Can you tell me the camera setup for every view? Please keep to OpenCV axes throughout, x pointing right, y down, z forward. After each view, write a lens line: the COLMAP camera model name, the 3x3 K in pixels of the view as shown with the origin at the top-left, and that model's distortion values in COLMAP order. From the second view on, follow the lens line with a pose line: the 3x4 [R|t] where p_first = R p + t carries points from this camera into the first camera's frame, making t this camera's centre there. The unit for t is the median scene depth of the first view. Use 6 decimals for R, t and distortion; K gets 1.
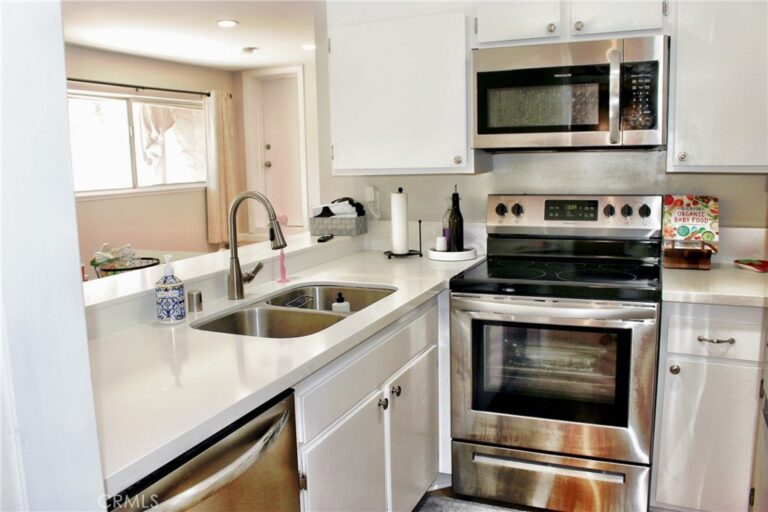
lens RADIAL K [[640.0, 0, 384.0], [0, 640.0, 256.0], [0, 0, 1]] dist [-0.154512, 0.122508]
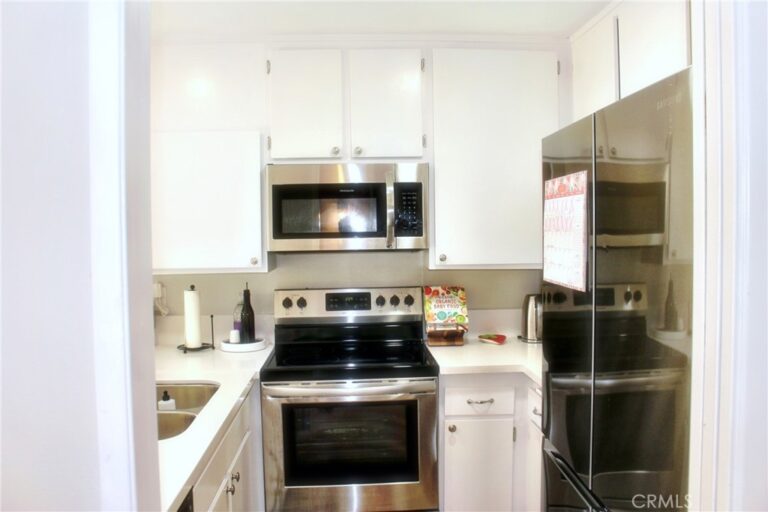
lens RADIAL K [[640.0, 0, 384.0], [0, 640.0, 256.0], [0, 0, 1]] dist [-0.154512, 0.122508]
pose [[0.895595, -0.006831, 0.444817, -0.185016], [0.058903, 0.992900, -0.103348, -0.032859], [-0.440953, 0.118759, 0.889639, -0.097113]]
